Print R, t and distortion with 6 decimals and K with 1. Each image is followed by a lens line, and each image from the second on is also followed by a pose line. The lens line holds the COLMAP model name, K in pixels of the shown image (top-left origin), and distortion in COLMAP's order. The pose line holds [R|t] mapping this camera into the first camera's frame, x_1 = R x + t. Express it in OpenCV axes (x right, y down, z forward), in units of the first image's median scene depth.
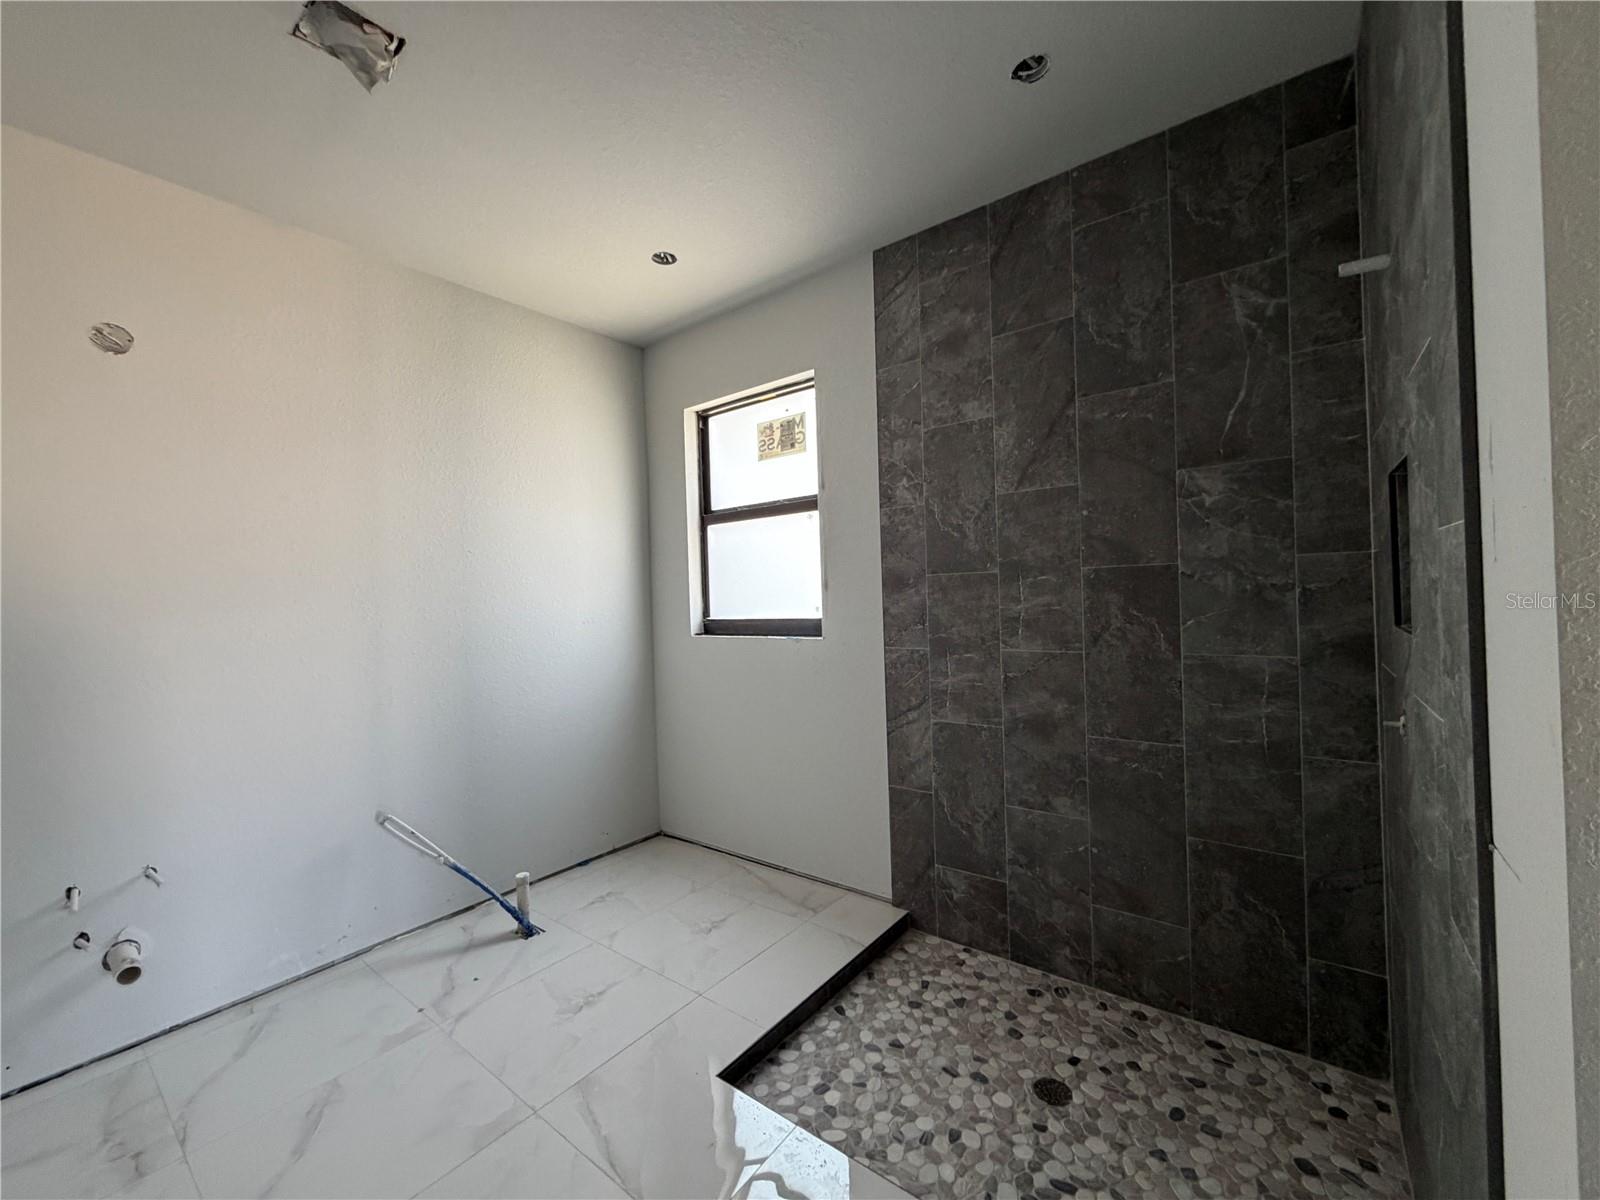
lens RADIAL K [[639.7, 0, 795.1], [0, 639.7, 598.6], [0, 0, 1]] dist [-0.001447, 0.000115]
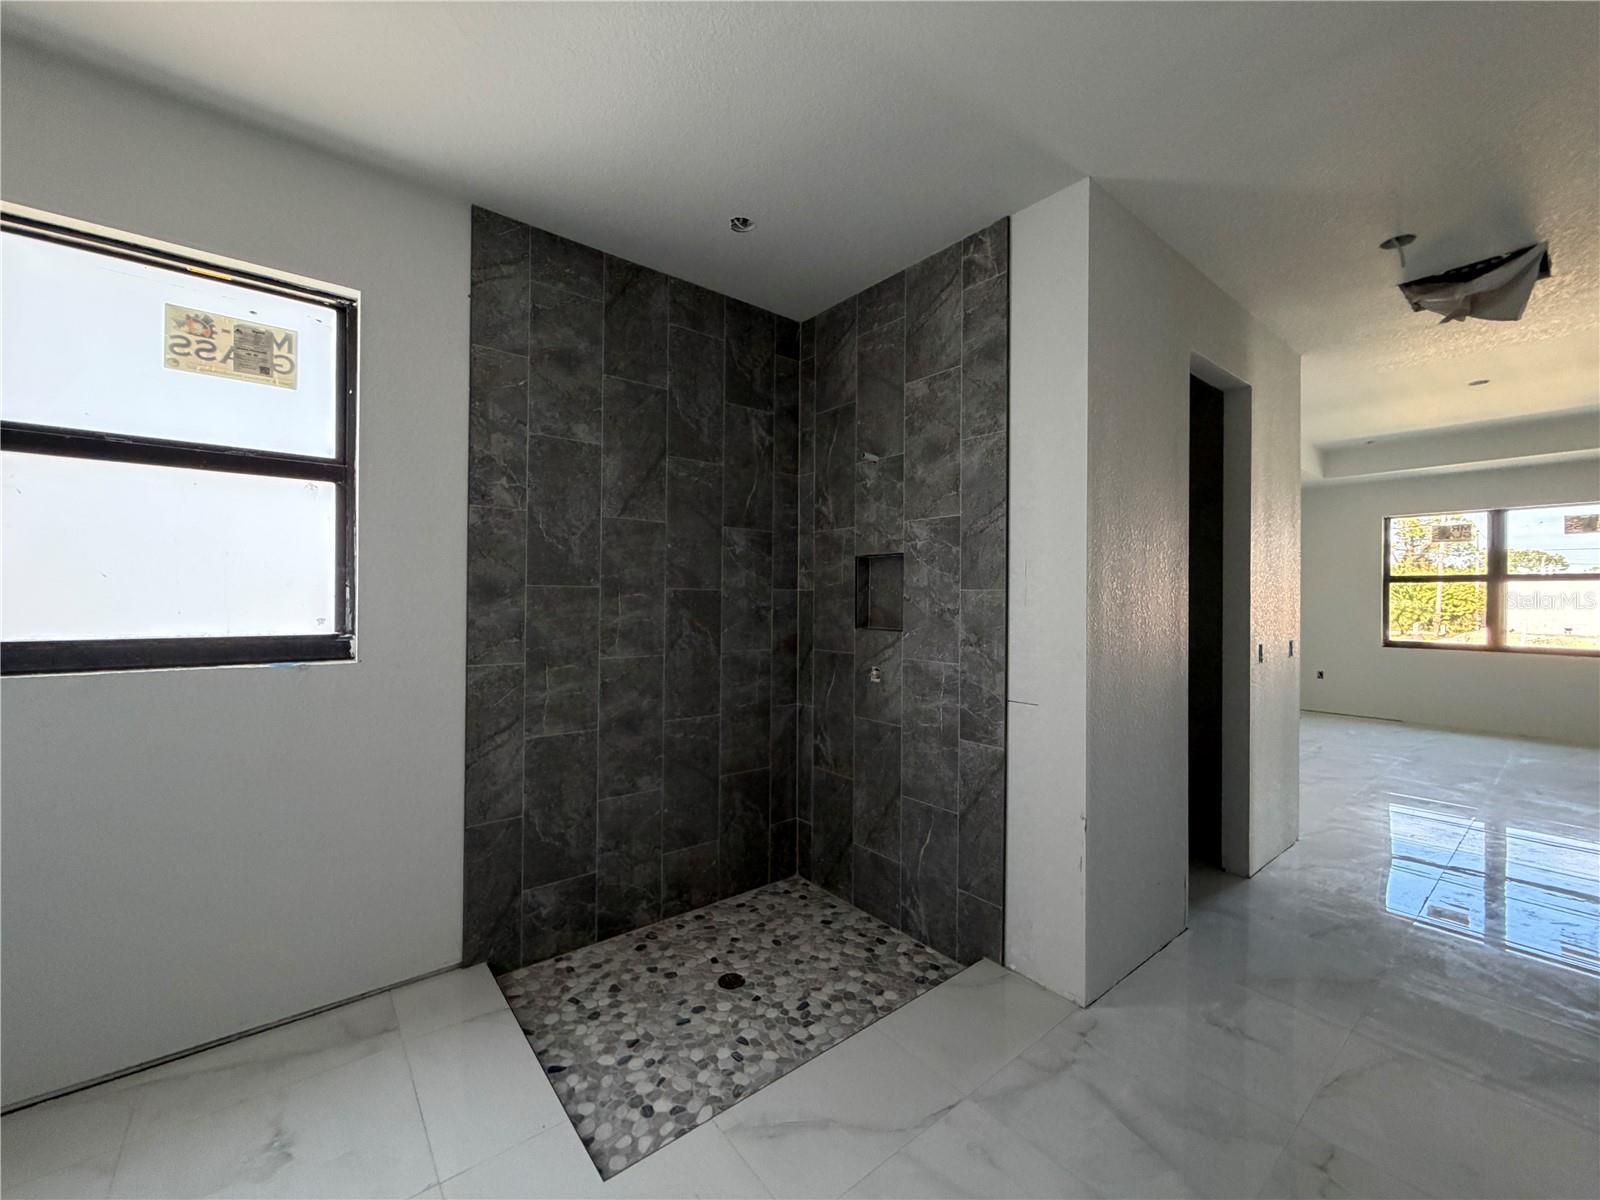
lens RADIAL K [[639.7, 0, 795.1], [0, 639.7, 598.6], [0, 0, 1]] dist [-0.001447, 0.000115]
pose [[0.227534, 0.034253, 0.973168, -0.754547], [-0.015160, 0.999385, -0.031631, 0.007914], [-0.973652, -0.007557, 0.227913, 0.478330]]
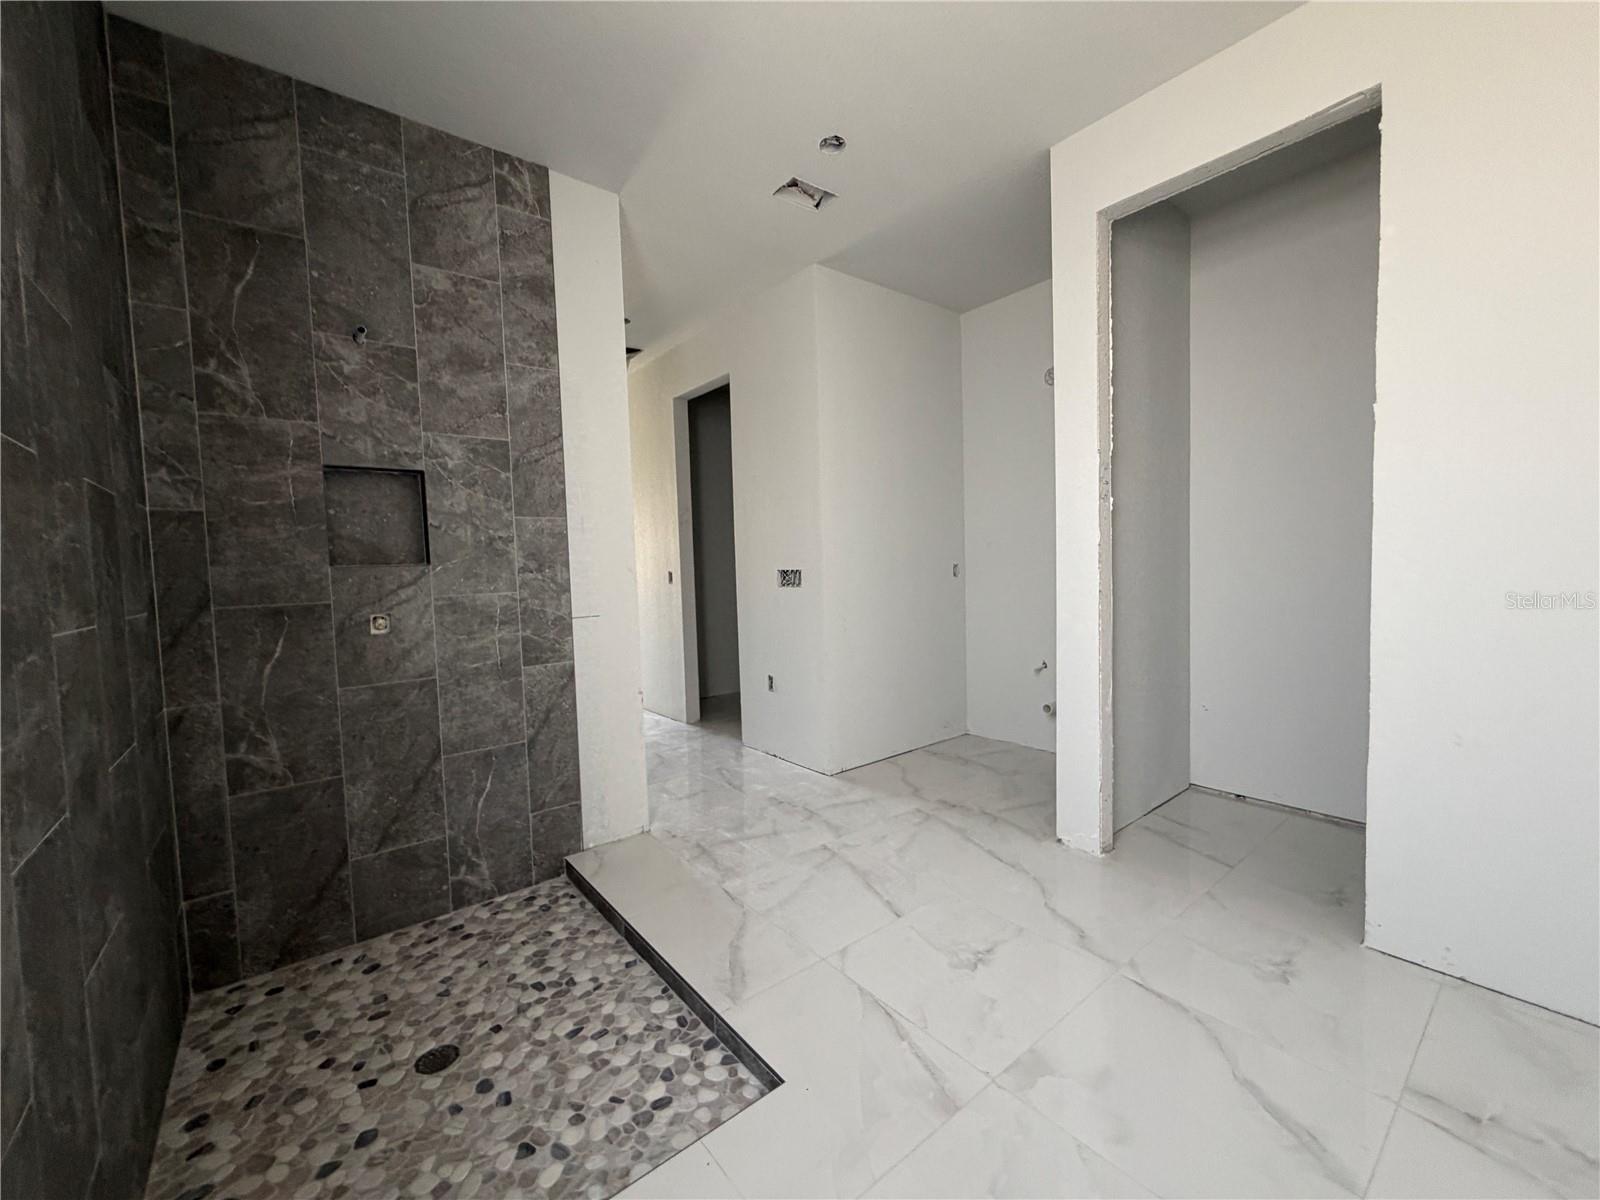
lens RADIAL K [[639.7, 0, 795.1], [0, 639.7, 598.6], [0, 0, 1]] dist [-0.001447, 0.000115]
pose [[-0.971456, 0.052134, 0.231420, -0.298875], [0.064711, 0.996792, 0.047090, 0.075428], [-0.228222, 0.060722, -0.971714, 1.465877]]
